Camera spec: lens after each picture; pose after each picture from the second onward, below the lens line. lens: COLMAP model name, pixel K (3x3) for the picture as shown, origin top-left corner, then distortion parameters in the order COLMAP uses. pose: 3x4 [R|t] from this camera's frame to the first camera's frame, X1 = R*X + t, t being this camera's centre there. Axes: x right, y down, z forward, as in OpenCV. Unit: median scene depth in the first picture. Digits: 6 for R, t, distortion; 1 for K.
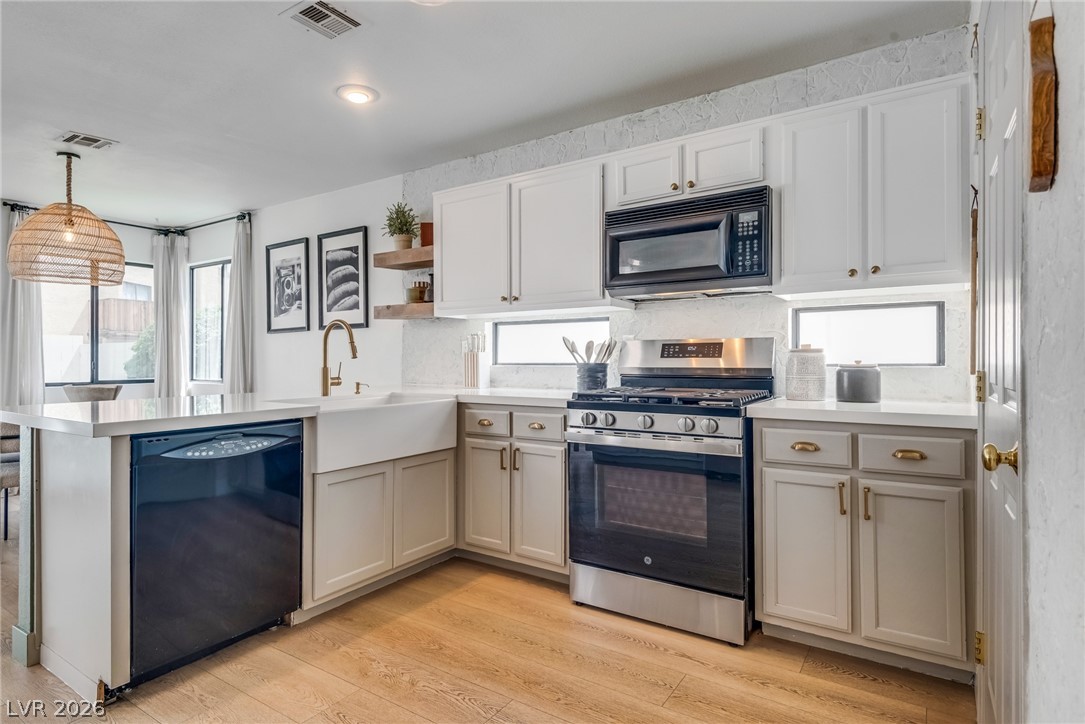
lens RADIAL K [[575.0, 0, 543.0], [0, 575.0, 364.5], [0, 0, 1]] dist [0.012153, -0.009228]
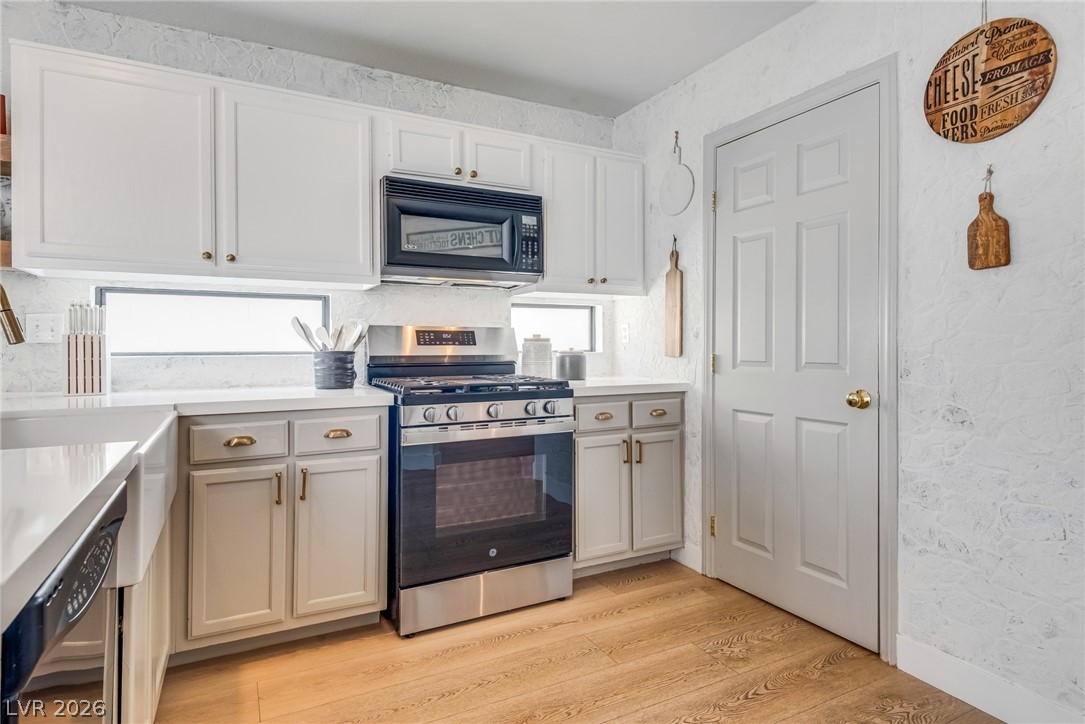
lens RADIAL K [[575.0, 0, 537.0], [0, 575.0, 347.9], [0, 0, 1]] dist [0.012153, -0.009228]
pose [[0.485263, -0.001152, 0.874367, -0.574226], [0.007909, 0.999964, -0.003072, -0.003258], [-0.874332, 0.008406, 0.485255, 0.414340]]
